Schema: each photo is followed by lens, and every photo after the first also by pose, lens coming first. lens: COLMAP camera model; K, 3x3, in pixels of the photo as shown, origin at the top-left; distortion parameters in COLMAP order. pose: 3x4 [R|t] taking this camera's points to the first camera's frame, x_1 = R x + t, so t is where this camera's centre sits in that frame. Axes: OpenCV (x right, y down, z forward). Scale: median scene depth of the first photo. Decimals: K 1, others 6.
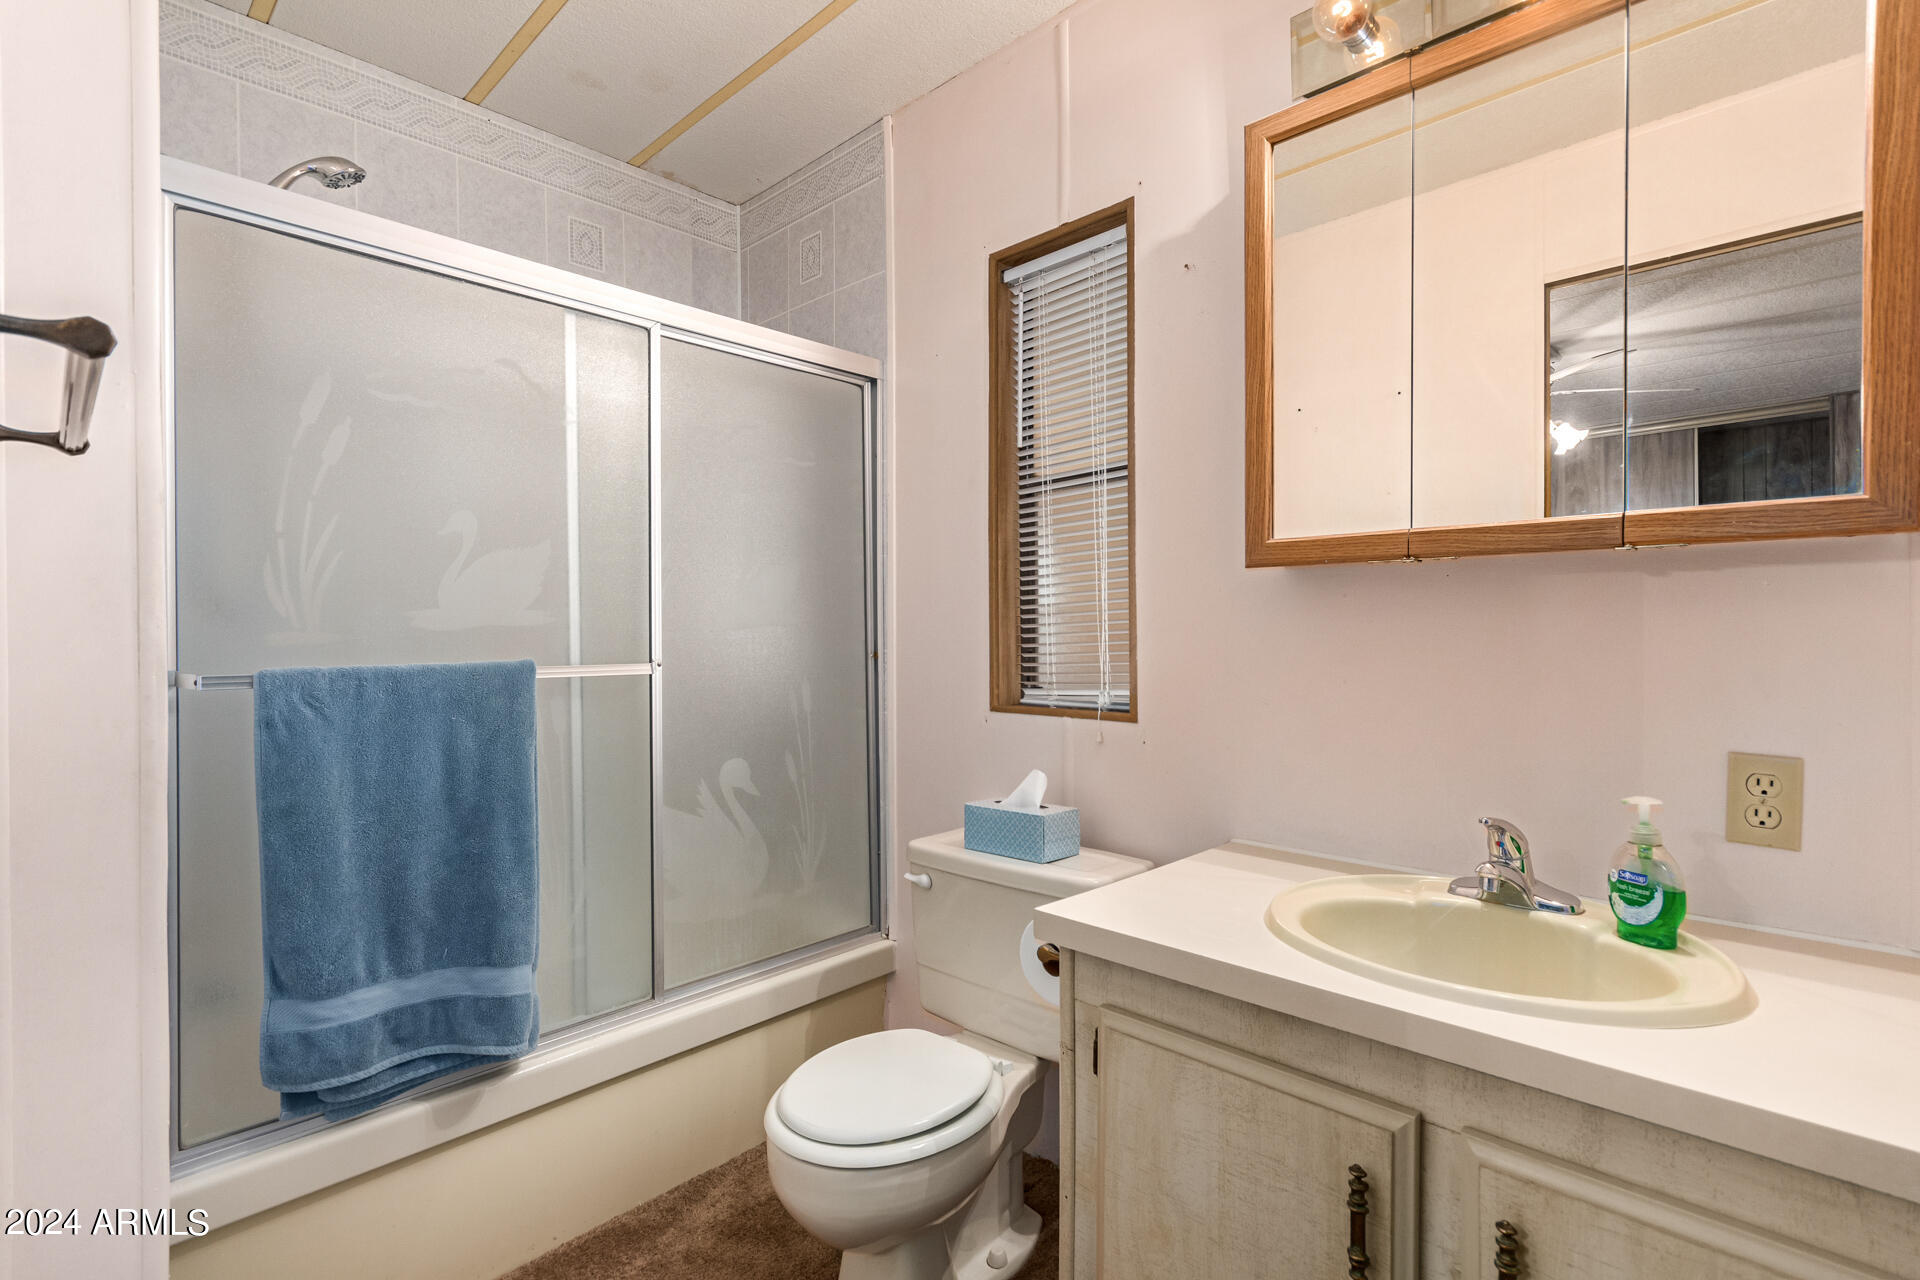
lens RADIAL K [[900.1, 0, 944.2], [0, 900.1, 641.3], [0, 0, 1]] dist [0.002348, 0.001621]
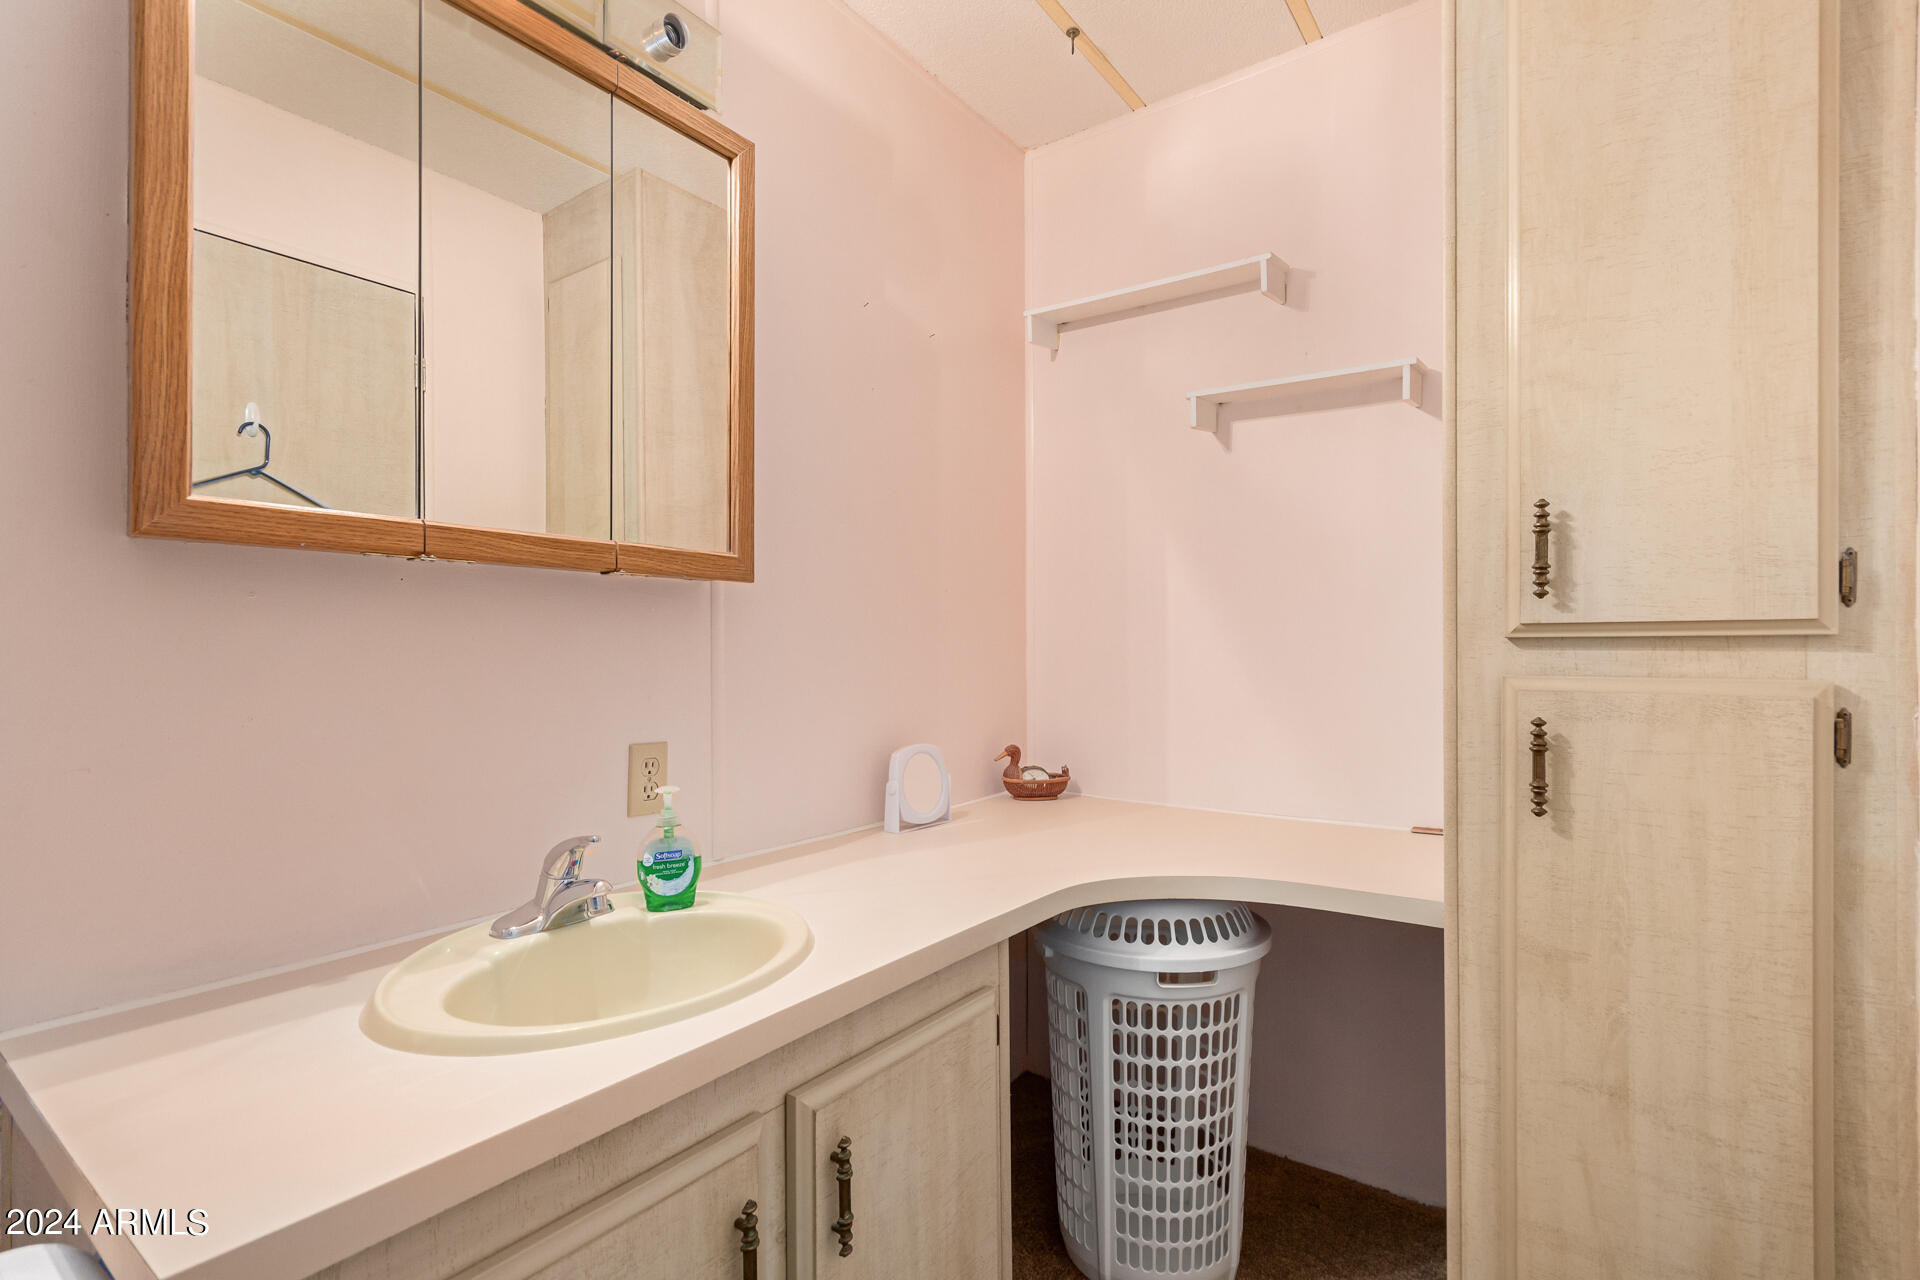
lens RADIAL K [[900.1, 0, 967.0], [0, 900.1, 650.5], [0, 0, 1]] dist [0.002348, 0.001621]
pose [[-0.170444, -0.000124, 0.985367, -0.425443], [0.004887, 0.999988, 0.000972, -0.005777], [-0.985355, 0.004981, -0.170441, 0.746832]]
